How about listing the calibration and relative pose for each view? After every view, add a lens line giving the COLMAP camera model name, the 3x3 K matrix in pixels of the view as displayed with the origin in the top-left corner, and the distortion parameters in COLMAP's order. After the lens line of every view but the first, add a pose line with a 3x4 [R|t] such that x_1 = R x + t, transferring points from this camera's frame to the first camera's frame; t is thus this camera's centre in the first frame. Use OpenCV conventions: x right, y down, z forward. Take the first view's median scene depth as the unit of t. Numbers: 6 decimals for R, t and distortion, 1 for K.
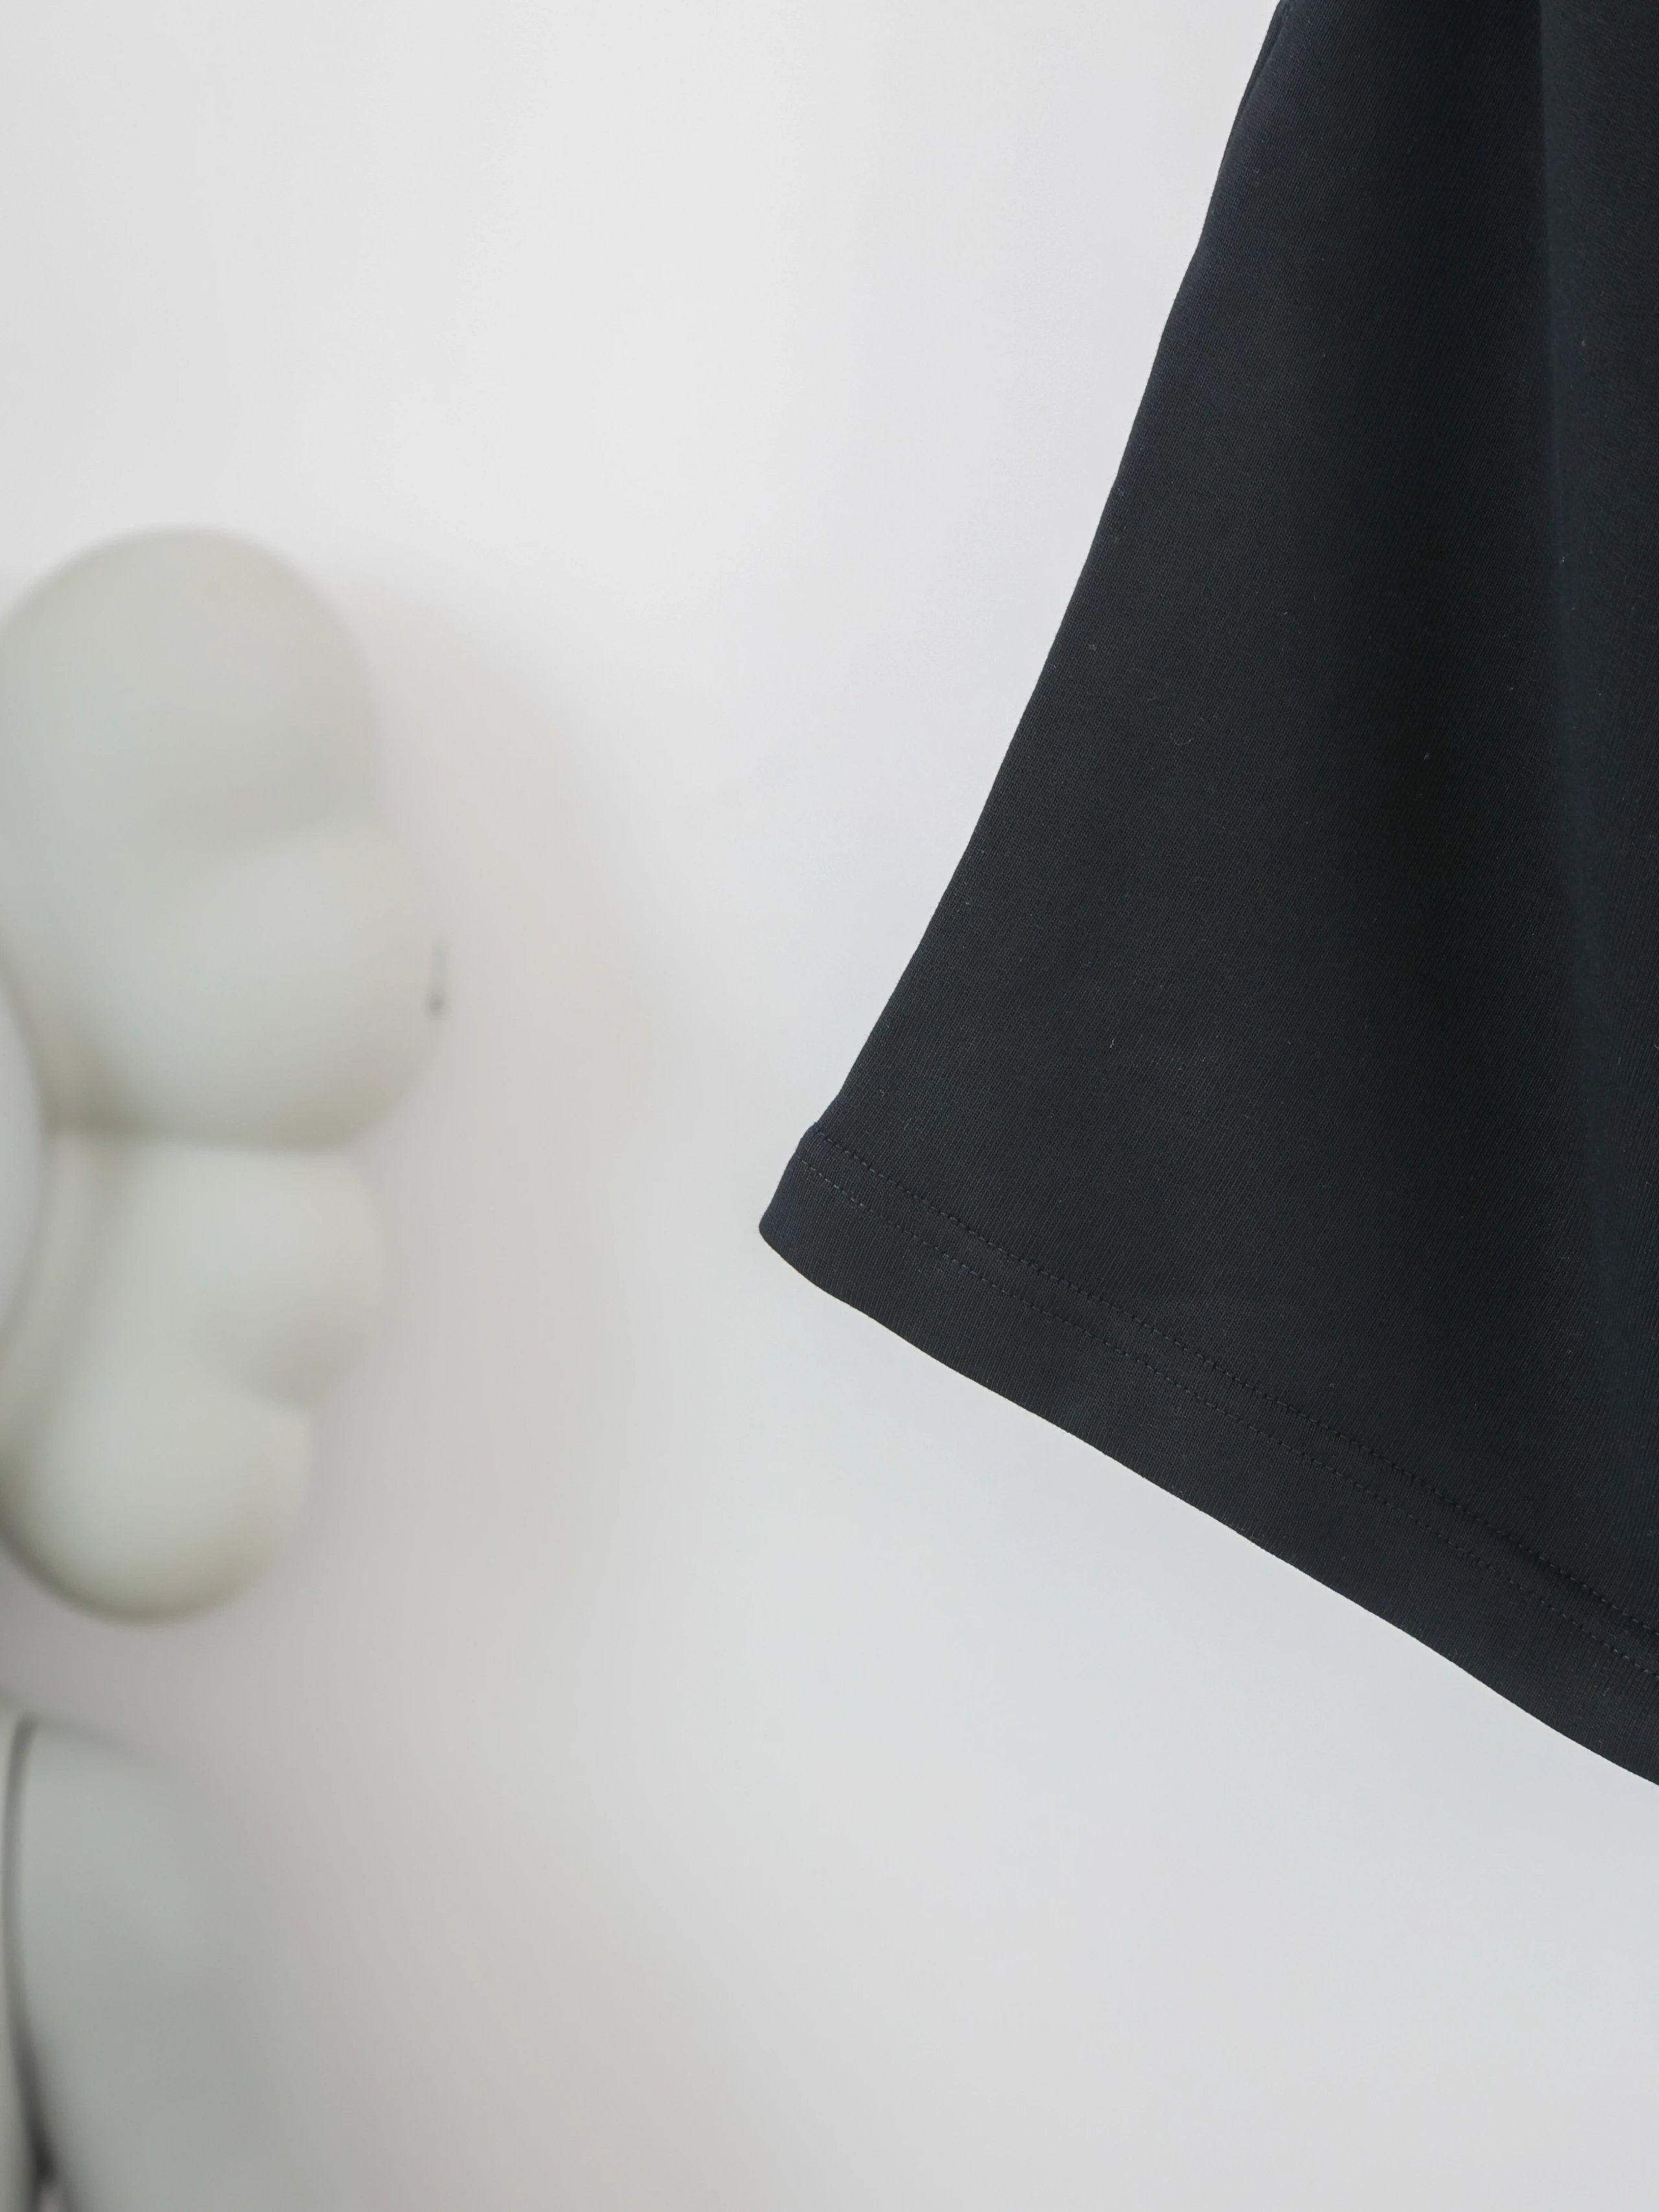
lens RADIAL K [[5267.6, 0, 829.5], [0, 5267.6, 1106.0], [0, 0, 1]] dist [-0.002039, 0.002320]
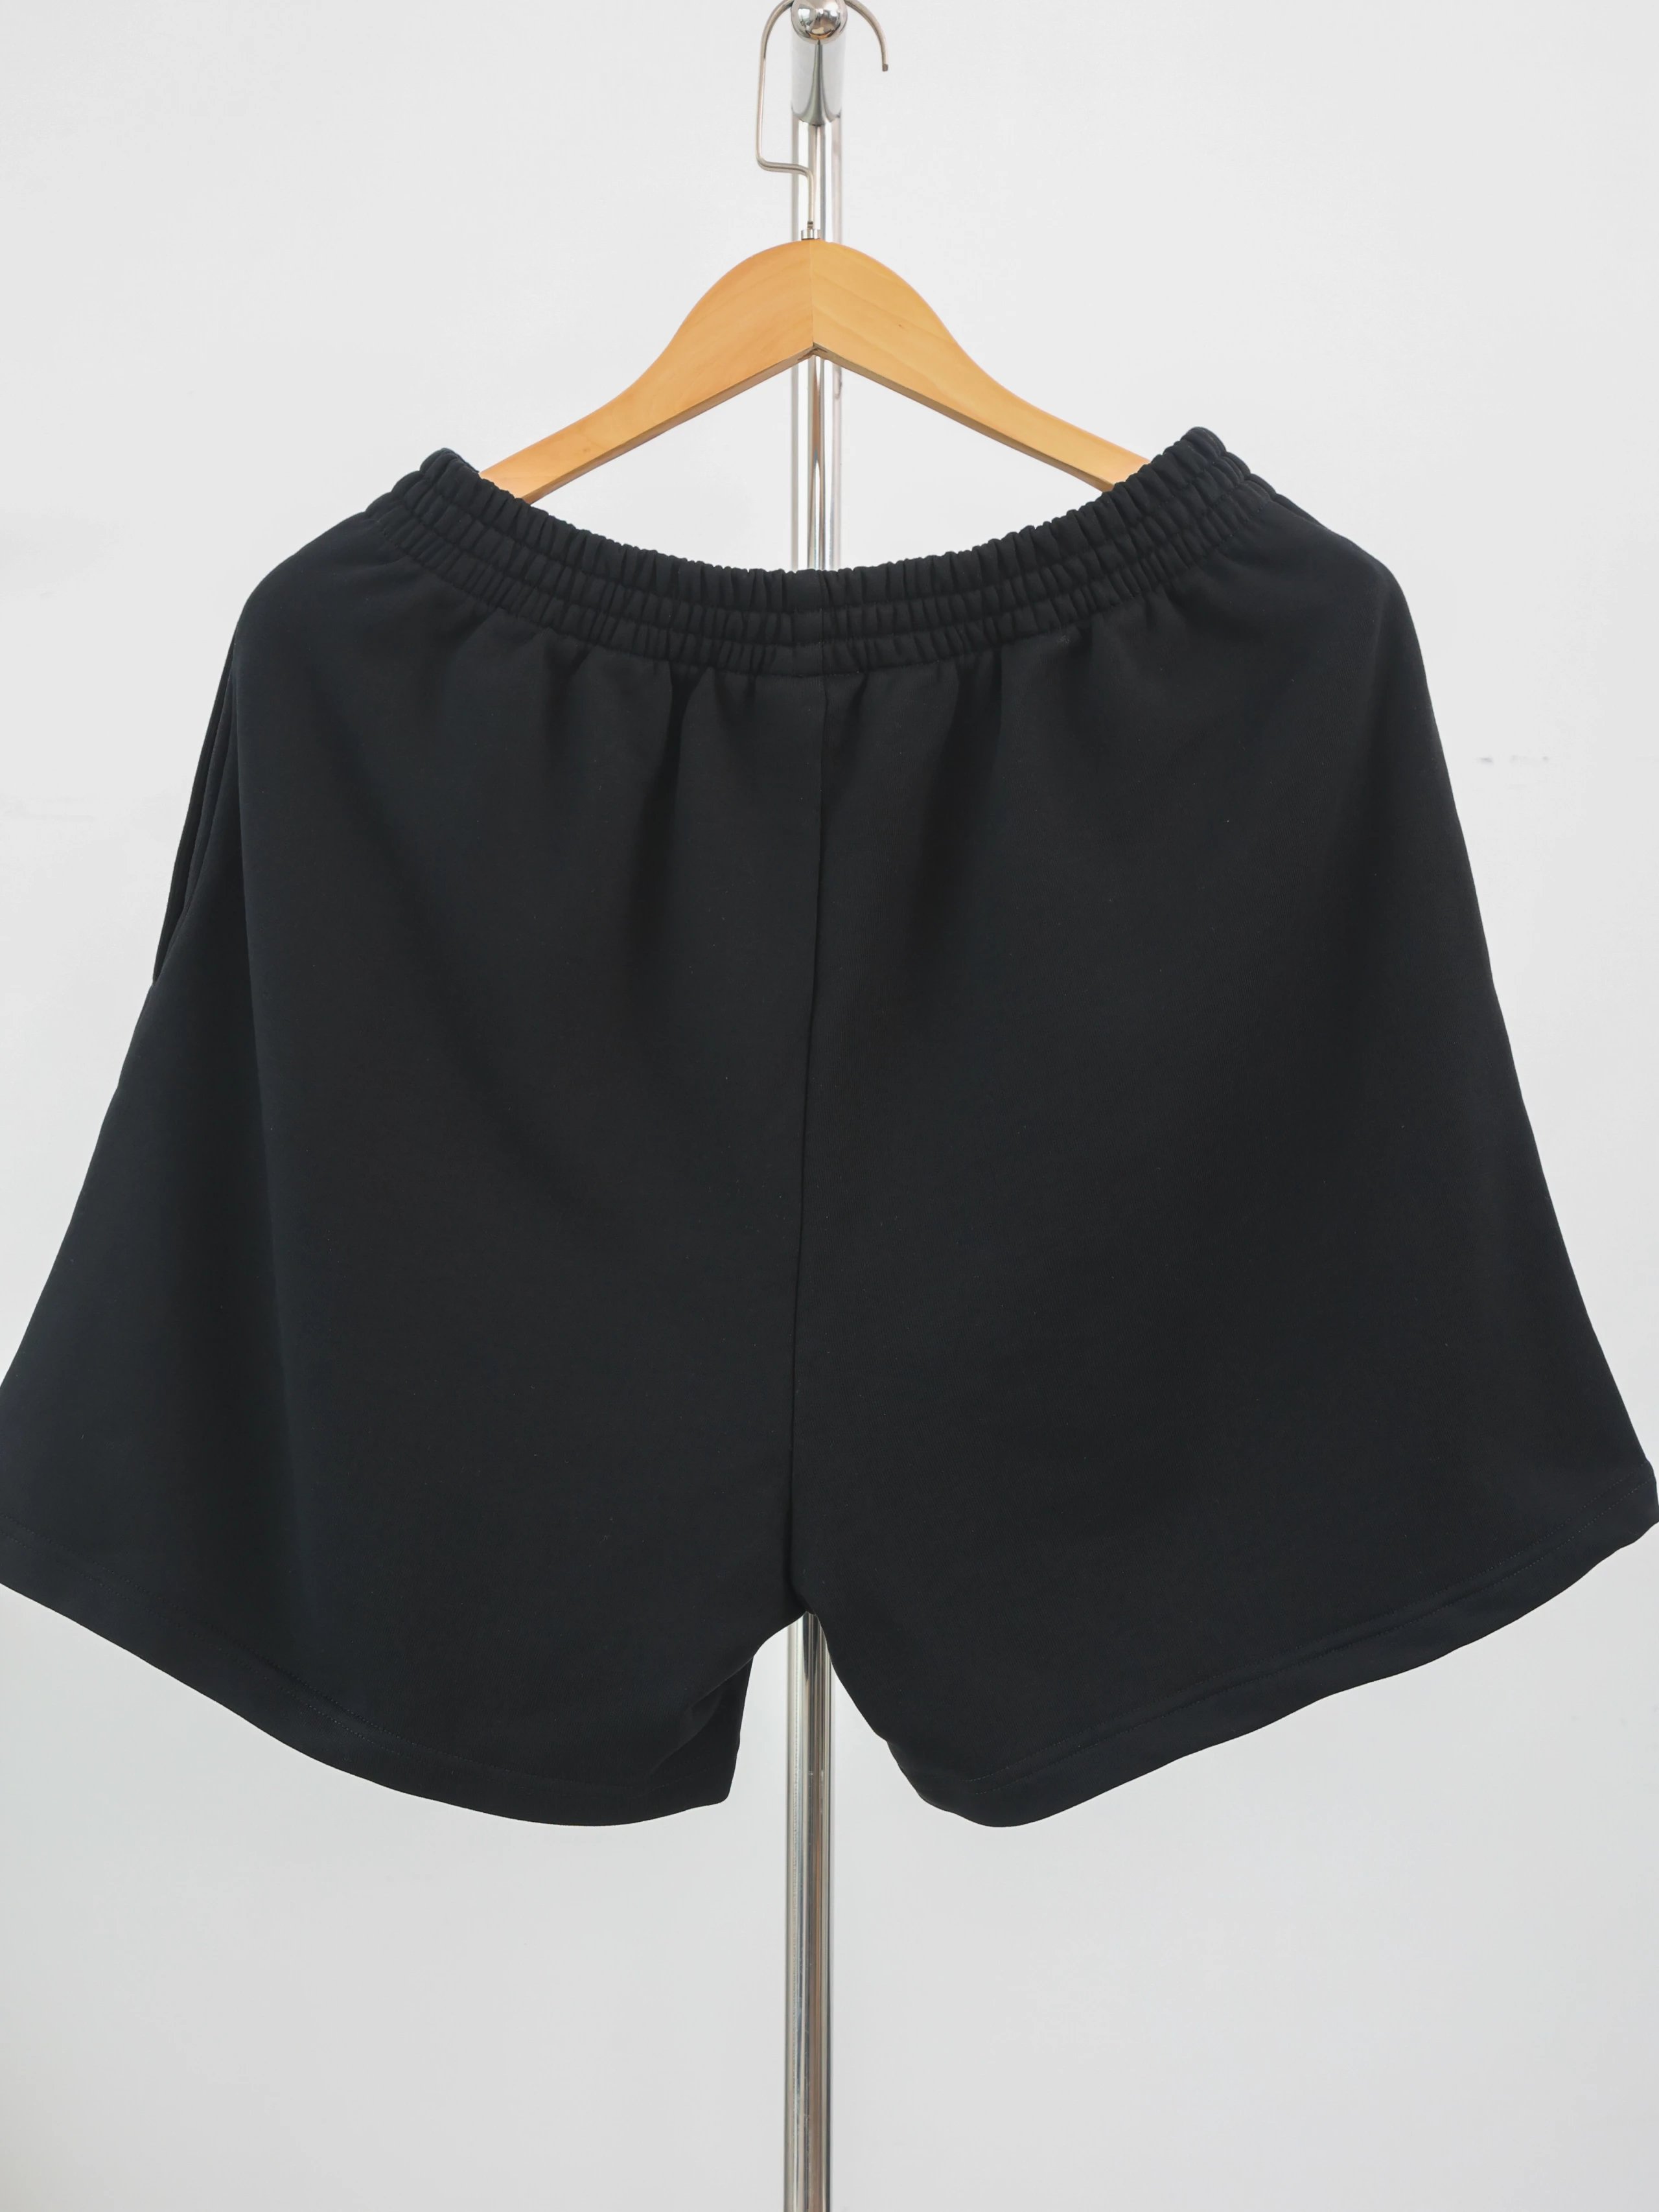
lens RADIAL K [[5000.7, 0, 829.5], [0, 5000.7, 1106.0], [0, 0, 1]] dist [0.060321, 0.208494]
pose [[0.985613, -0.003749, 0.168978, 0.007549], [0.012890, 0.998510, -0.053029, -0.036279], [-0.168528, 0.054445, 0.984192, -1.147715]]
